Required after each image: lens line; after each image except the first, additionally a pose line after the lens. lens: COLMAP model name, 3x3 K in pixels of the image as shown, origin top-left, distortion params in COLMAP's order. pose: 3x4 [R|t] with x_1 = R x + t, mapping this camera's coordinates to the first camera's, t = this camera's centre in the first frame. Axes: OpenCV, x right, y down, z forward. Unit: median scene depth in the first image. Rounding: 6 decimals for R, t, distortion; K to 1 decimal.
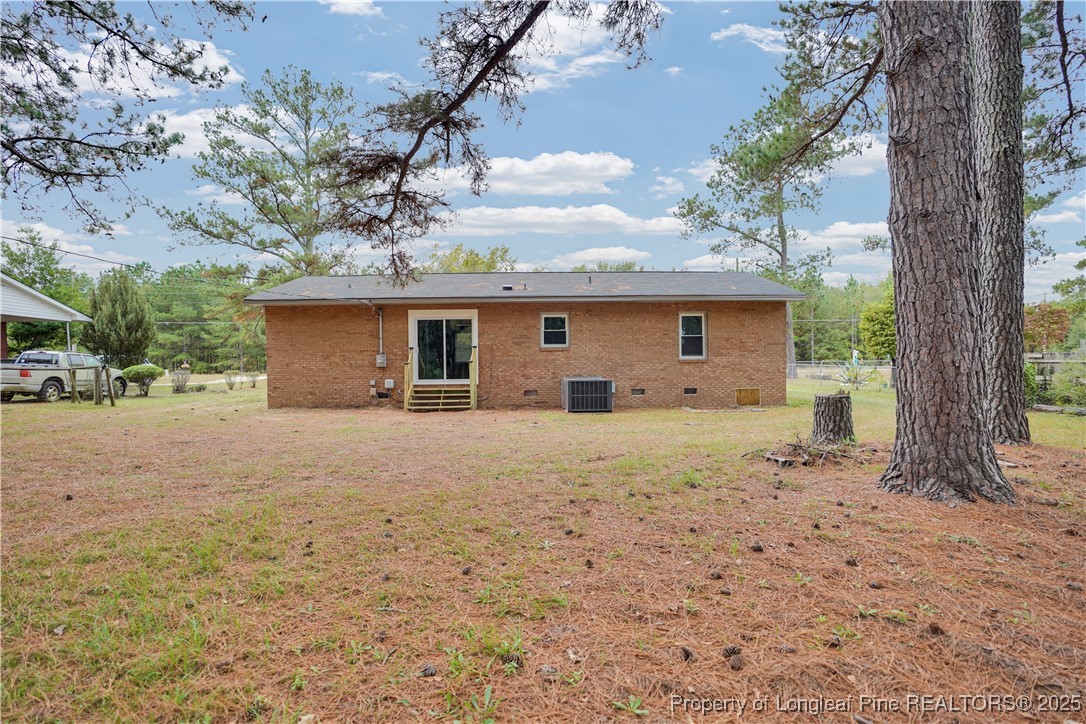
lens RADIAL K [[521.1, 0, 543.0], [0, 521.1, 362.0], [0, 0, 1]] dist [-0.001342, 0.000039]
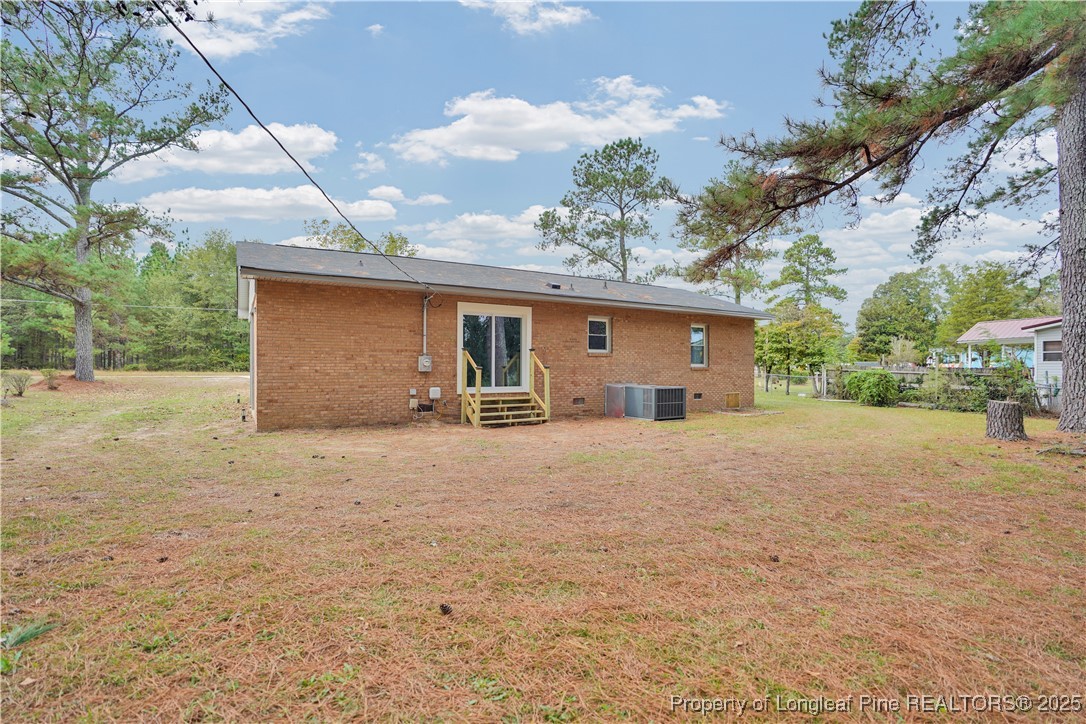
lens RADIAL K [[521.1, 0, 543.0], [0, 521.1, 362.0], [0, 0, 1]] dist [-0.001342, 0.000039]
pose [[0.852776, 0.018517, 0.521949, -0.565734], [-0.017985, 0.999820, -0.006086, -0.003510], [-0.521967, -0.004198, 0.852955, 0.237950]]
